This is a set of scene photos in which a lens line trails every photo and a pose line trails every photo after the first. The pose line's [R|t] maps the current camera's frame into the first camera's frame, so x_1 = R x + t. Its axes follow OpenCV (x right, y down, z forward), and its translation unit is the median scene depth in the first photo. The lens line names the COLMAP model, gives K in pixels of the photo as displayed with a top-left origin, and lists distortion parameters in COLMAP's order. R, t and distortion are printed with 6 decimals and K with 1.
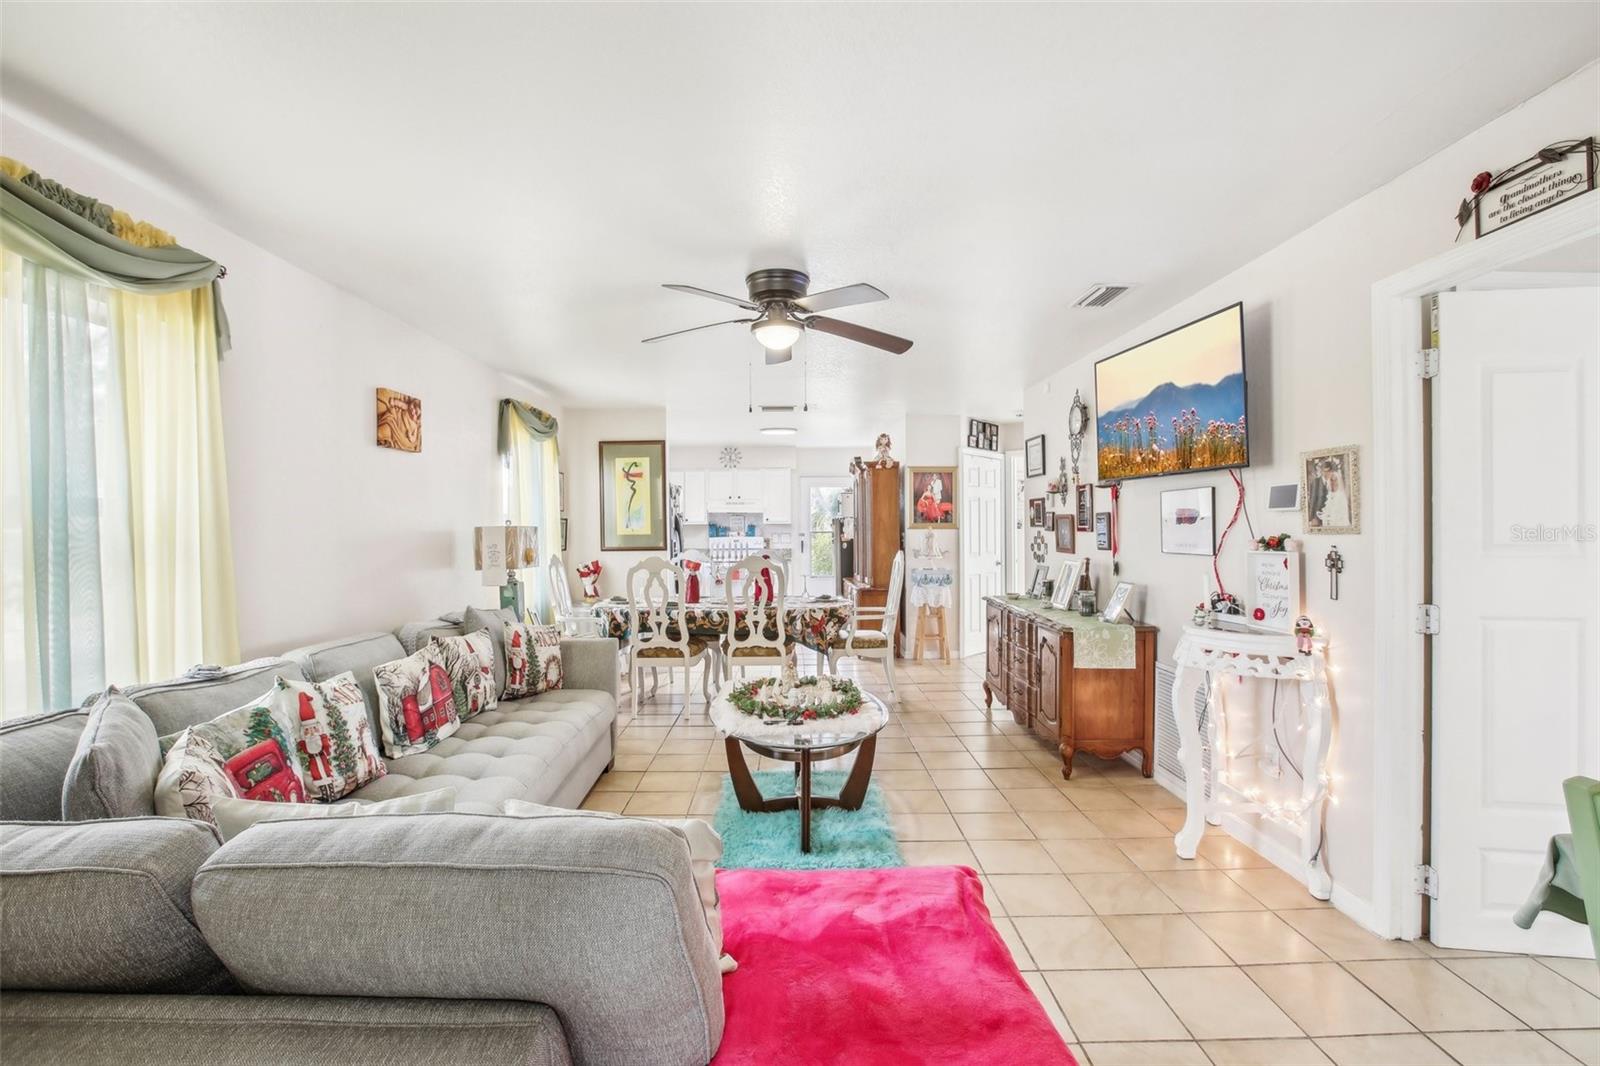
lens RADIAL K [[748.1, 0, 791.6], [0, 748.1, 531.2], [0, 0, 1]] dist [-0.055003, 0.033188]
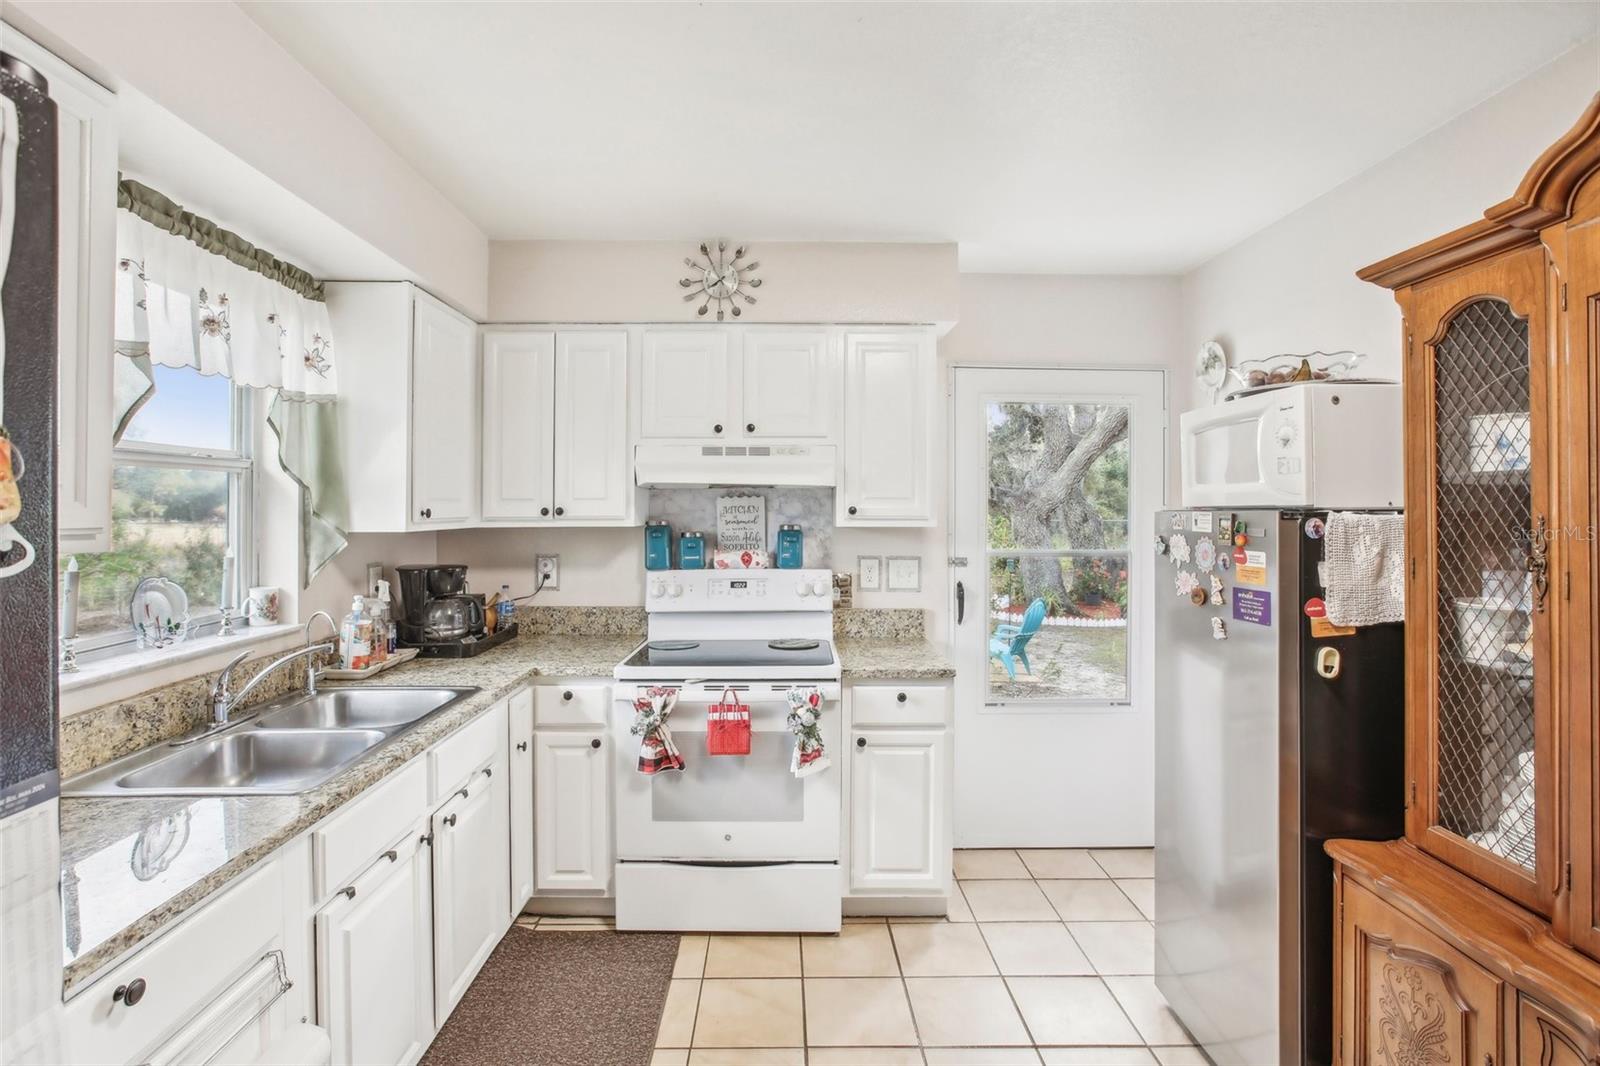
lens RADIAL K [[748.1, 0, 791.6], [0, 748.1, 531.2], [0, 0, 1]] dist [-0.055003, 0.033188]
pose [[0.999883, 0.003618, -0.014879, -0.109569], [-0.003287, 0.999748, 0.022187, -0.030276], [0.014956, -0.022135, 0.999643, 1.573798]]
